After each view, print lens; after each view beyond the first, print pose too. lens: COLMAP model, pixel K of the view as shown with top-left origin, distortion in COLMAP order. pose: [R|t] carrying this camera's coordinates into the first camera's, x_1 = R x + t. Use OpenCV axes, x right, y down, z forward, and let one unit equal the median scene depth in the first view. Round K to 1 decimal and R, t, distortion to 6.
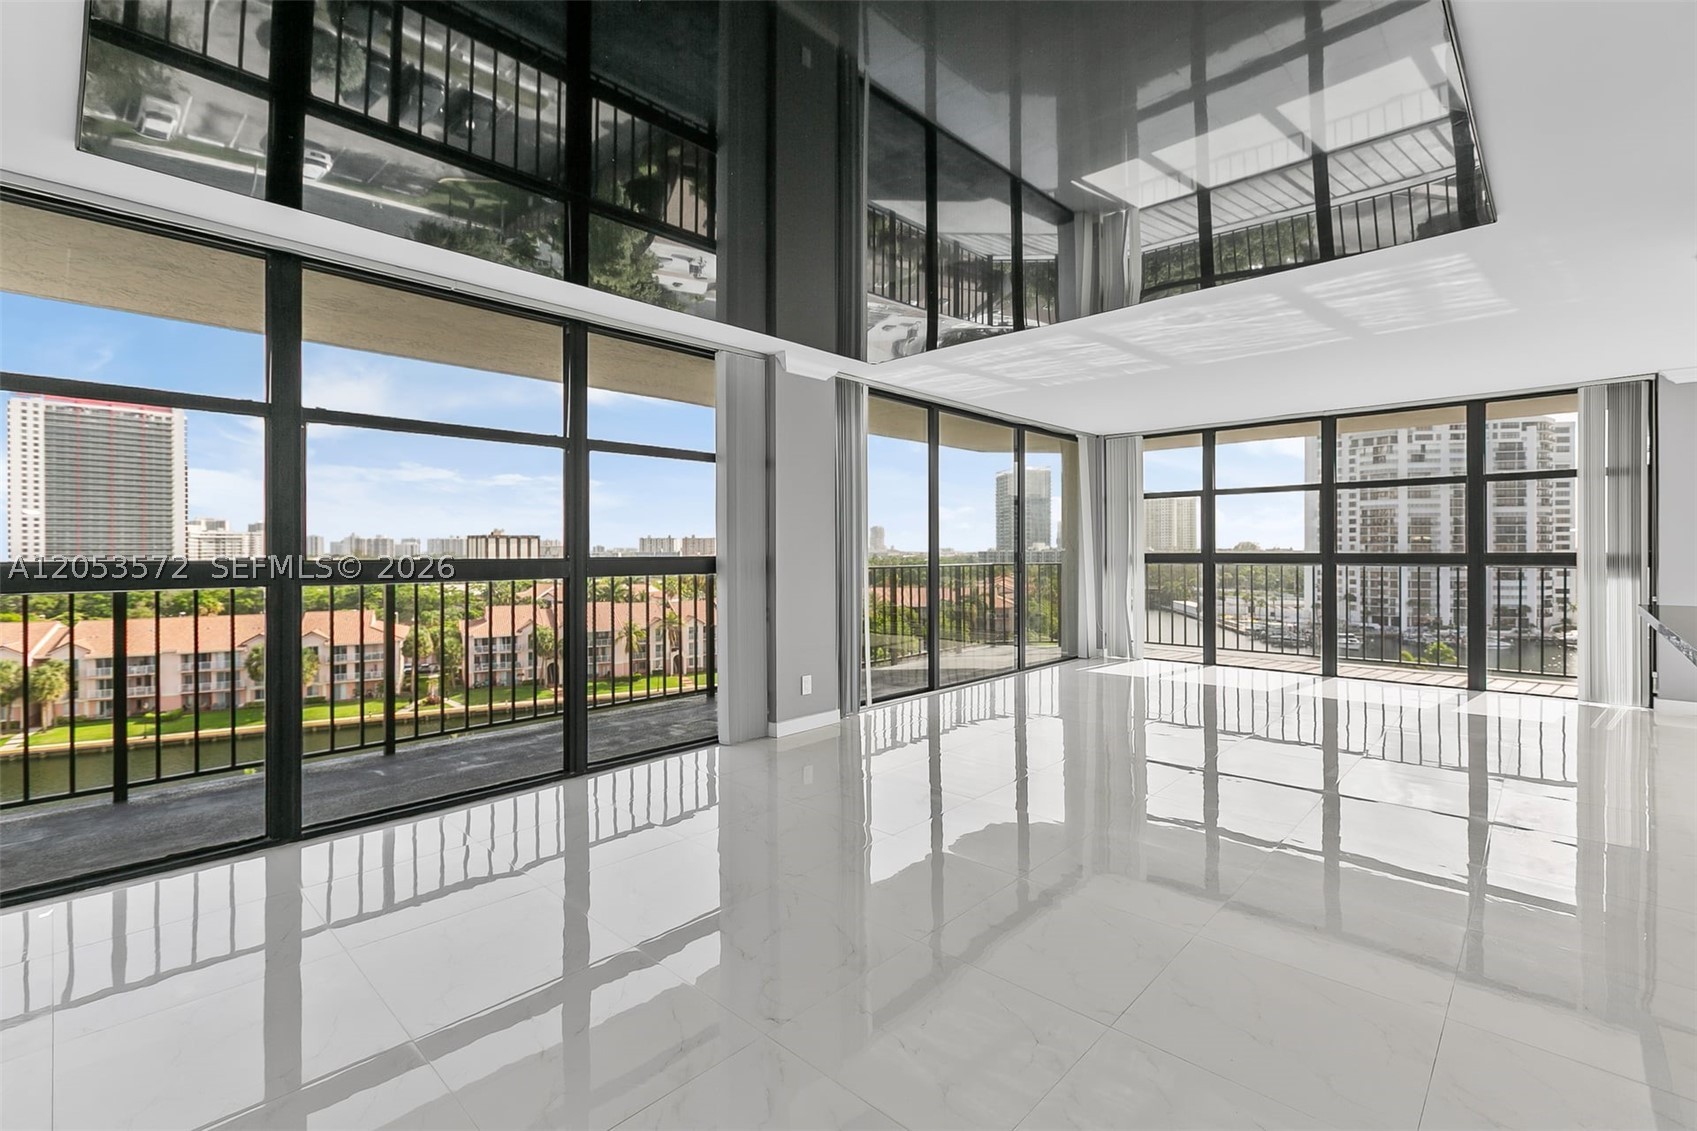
lens RADIAL K [[755.4, 0, 844.3], [0, 755.4, 554.2], [0, 0, 1]] dist [-0.000419, -0.001065]
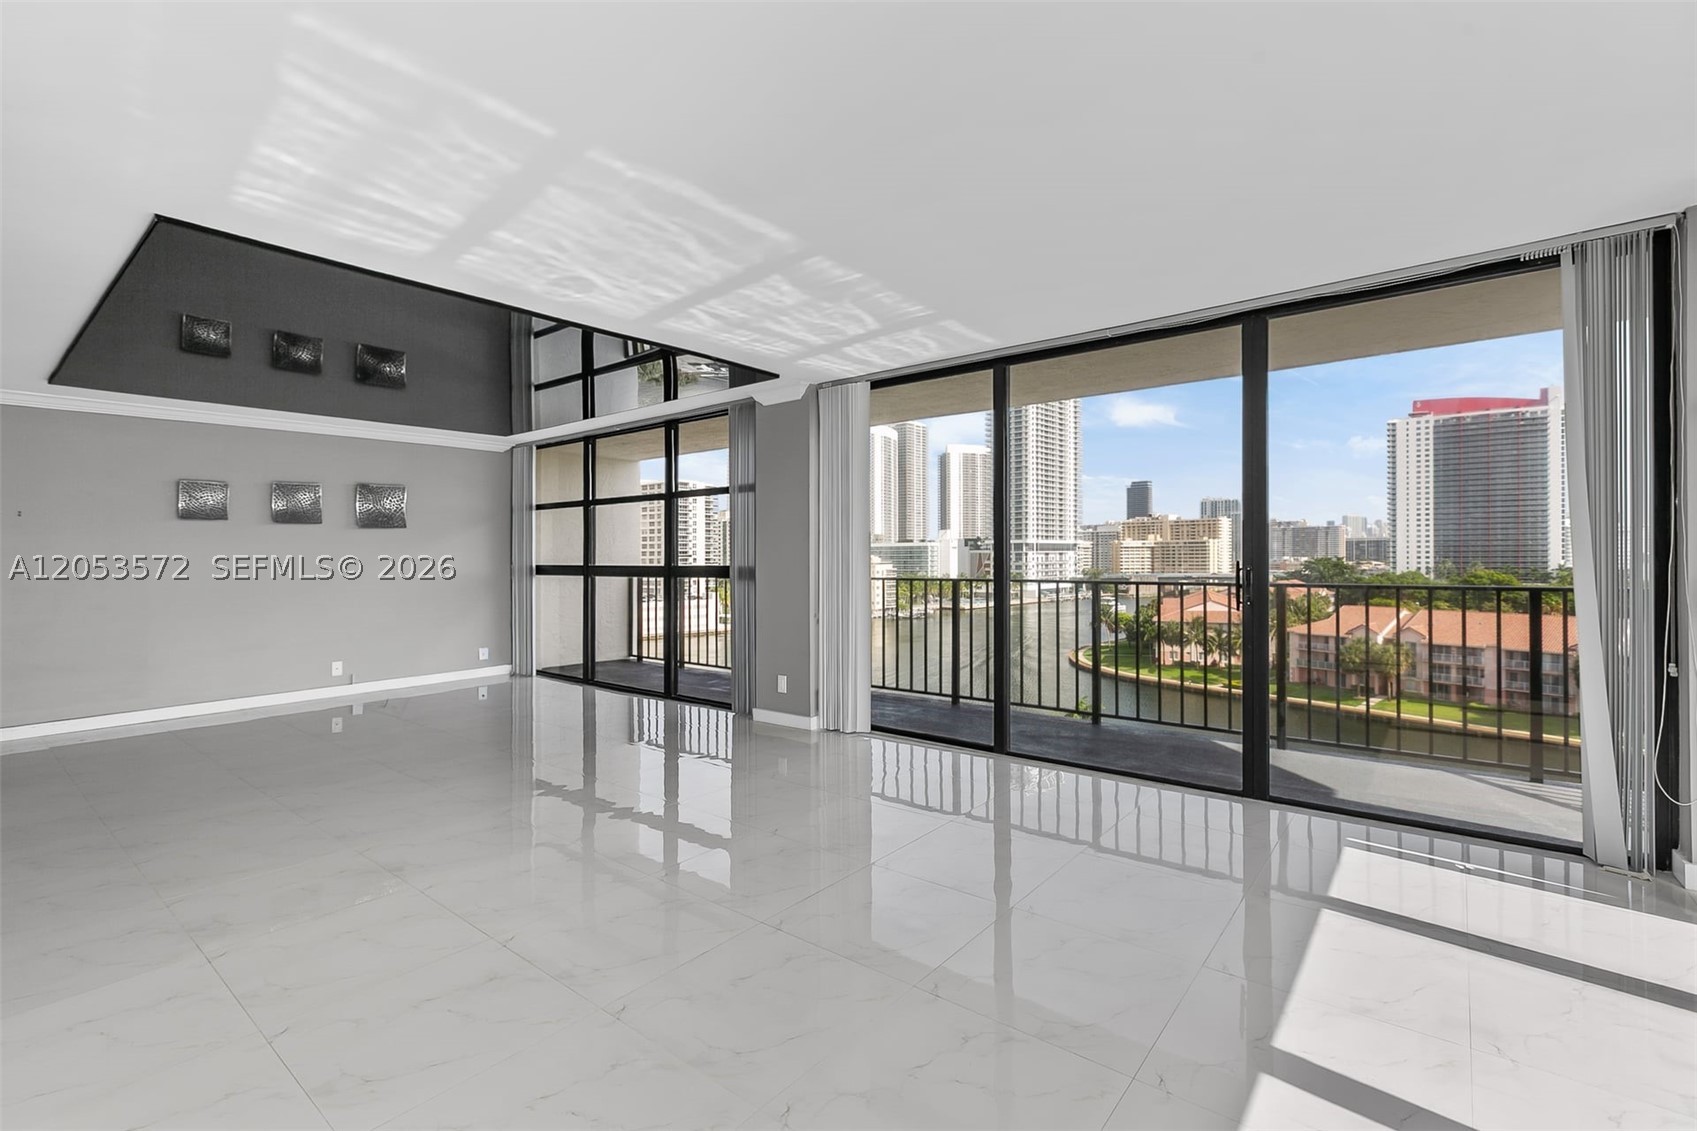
lens RADIAL K [[754.4, 0, 841.2], [0, 754.4, 546.0], [0, 0, 1]] dist [-0.002330, 0.000445]
pose [[0.072903, -0.009027, -0.997298, 0.697719], [0.004551, 0.999952, -0.008718, -0.011526], [0.997329, -0.003903, 0.072941, 0.668080]]
